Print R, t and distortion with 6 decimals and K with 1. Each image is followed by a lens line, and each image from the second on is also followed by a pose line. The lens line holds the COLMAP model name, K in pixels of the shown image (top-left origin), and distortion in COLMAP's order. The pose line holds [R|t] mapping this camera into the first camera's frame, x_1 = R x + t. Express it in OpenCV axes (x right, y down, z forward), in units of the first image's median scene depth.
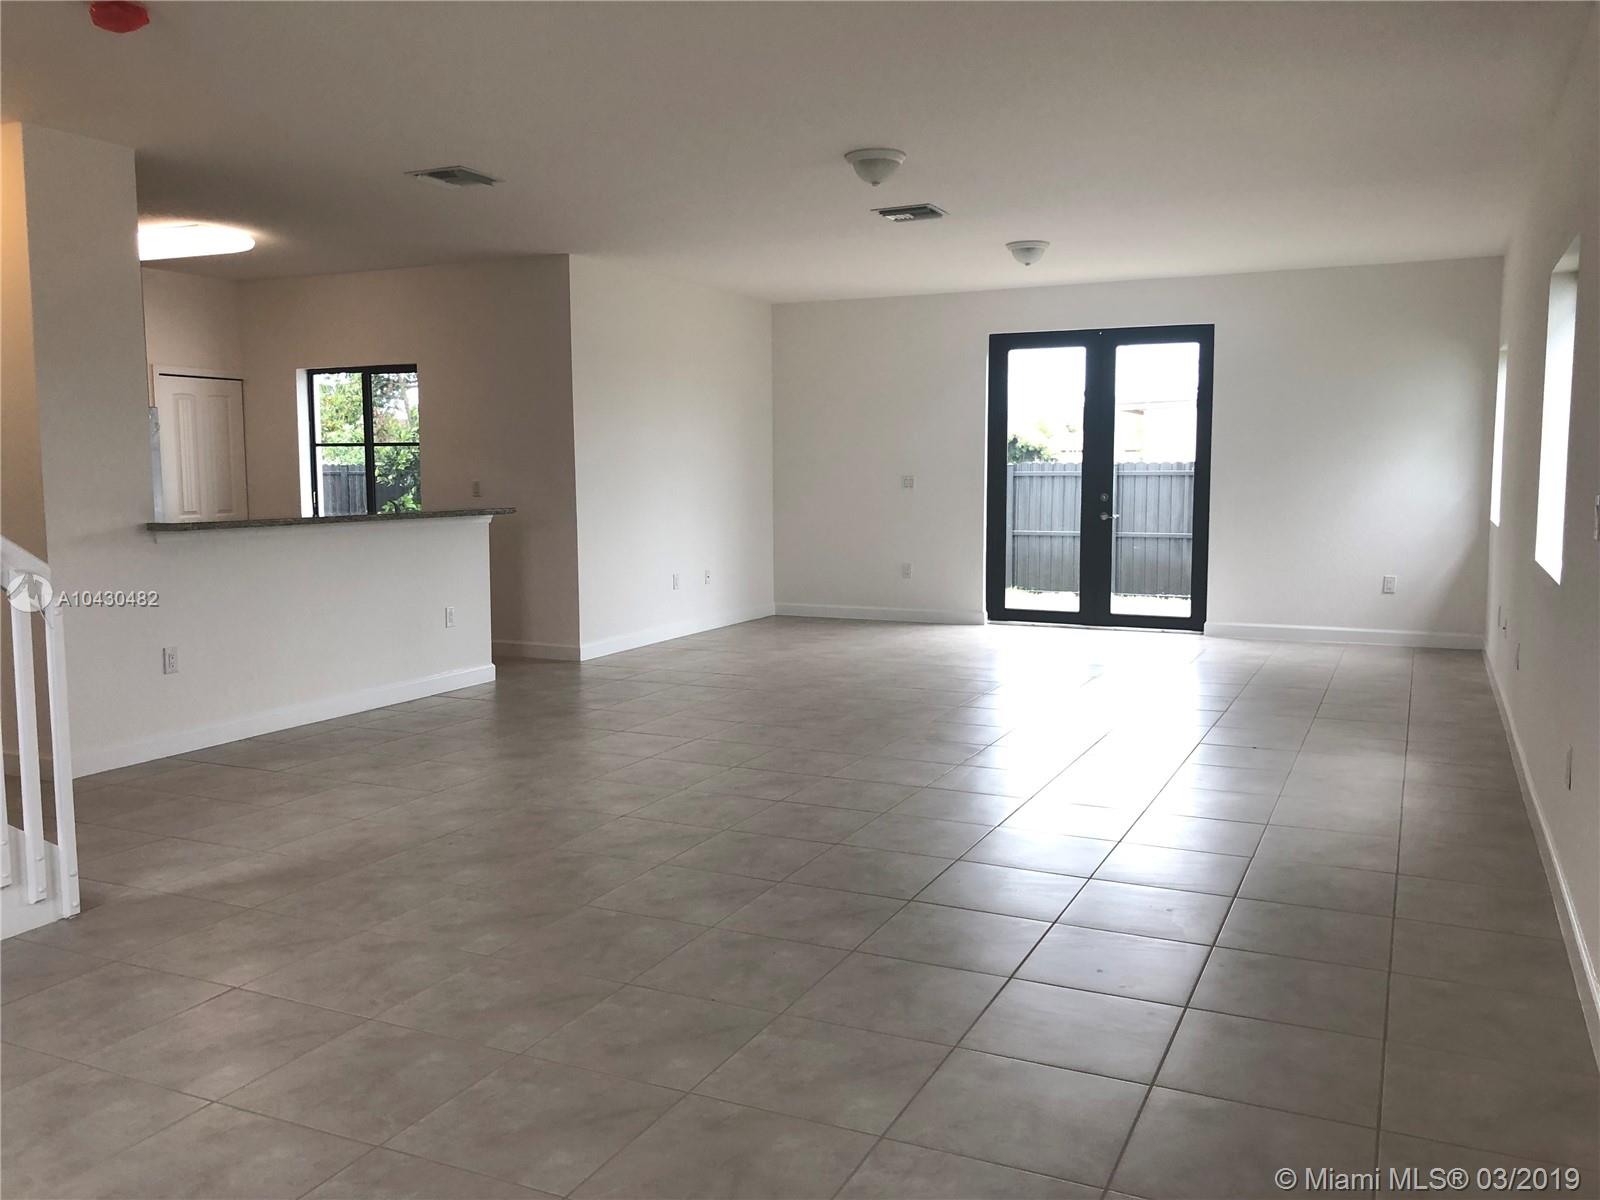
lens RADIAL K [[1317.1, 0, 800.0], [0, 1317.1, 600.0], [0, 0, 1]] dist [0.023825, -0.000336]
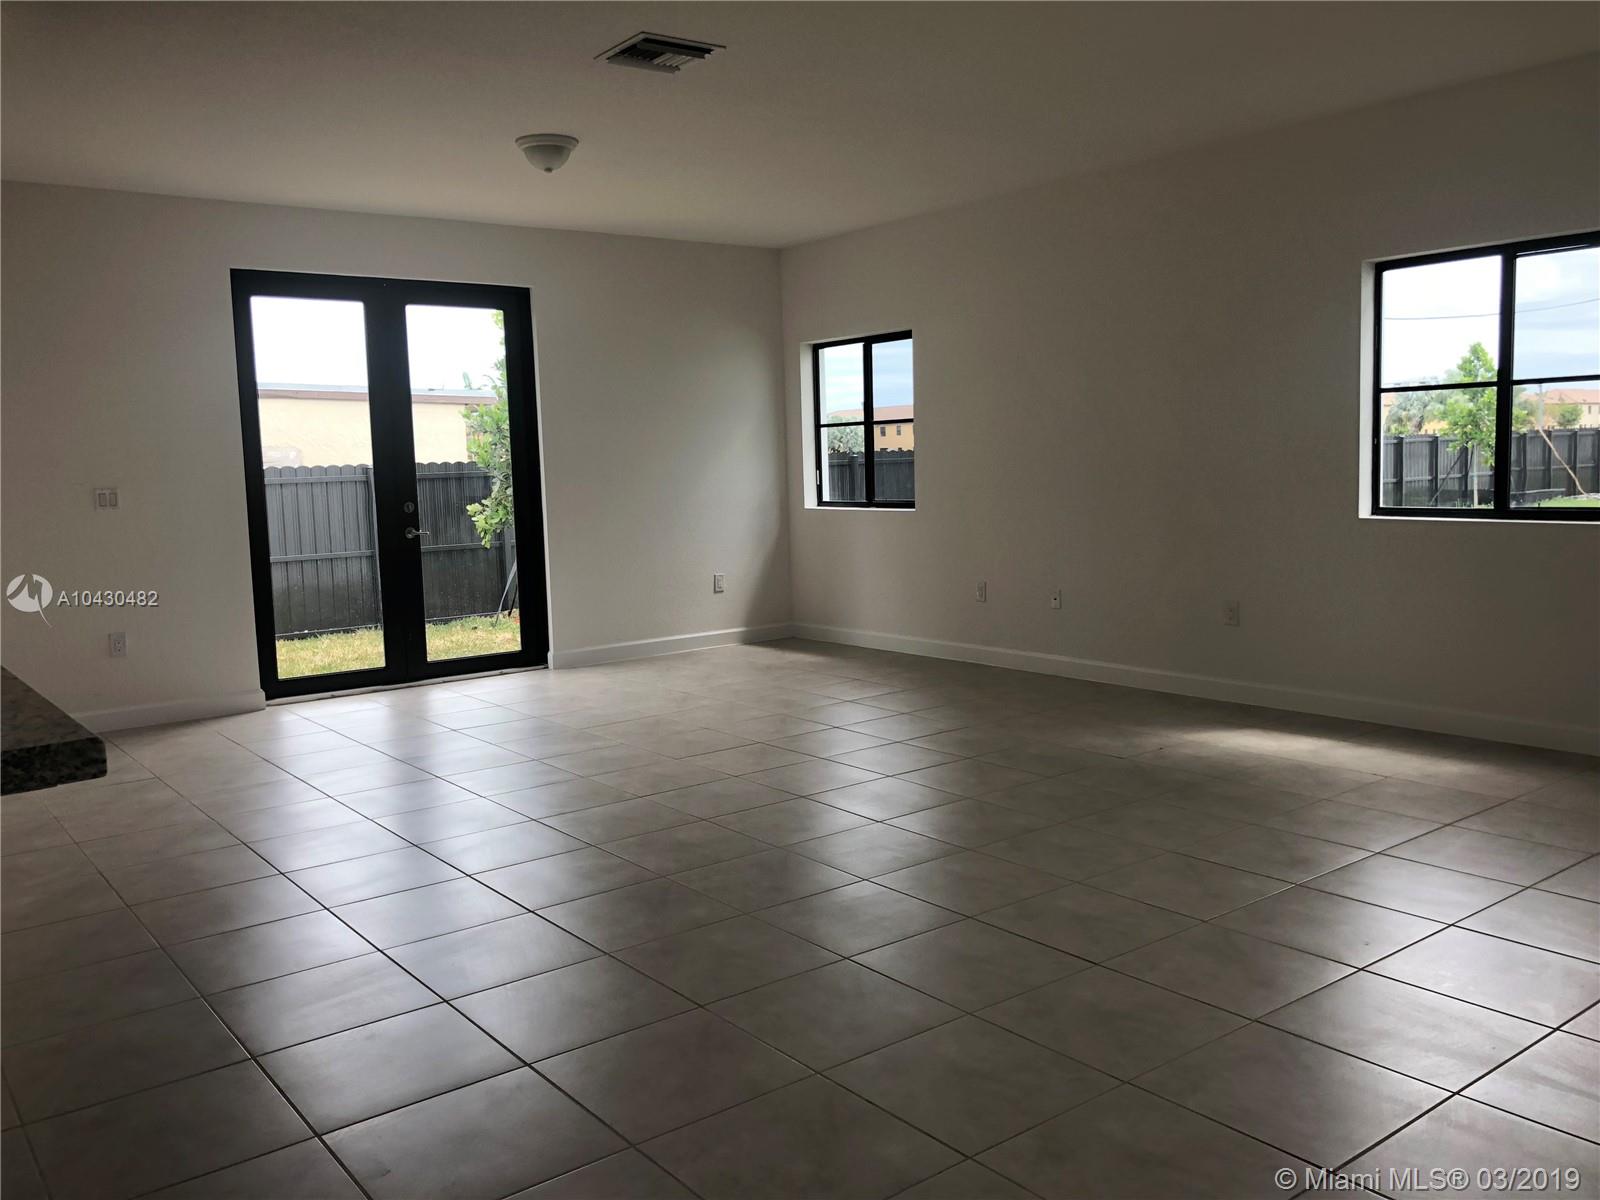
lens RADIAL K [[1317.1, 0, 800.0], [0, 1317.1, 600.0], [0, 0, 1]] dist [0.023825, -0.000336]
pose [[0.455125, -0.105473, 0.884159, -0.331141], [0.116094, 0.991513, 0.058520, -0.044197], [-0.882827, 0.076012, 0.463507, 0.463413]]
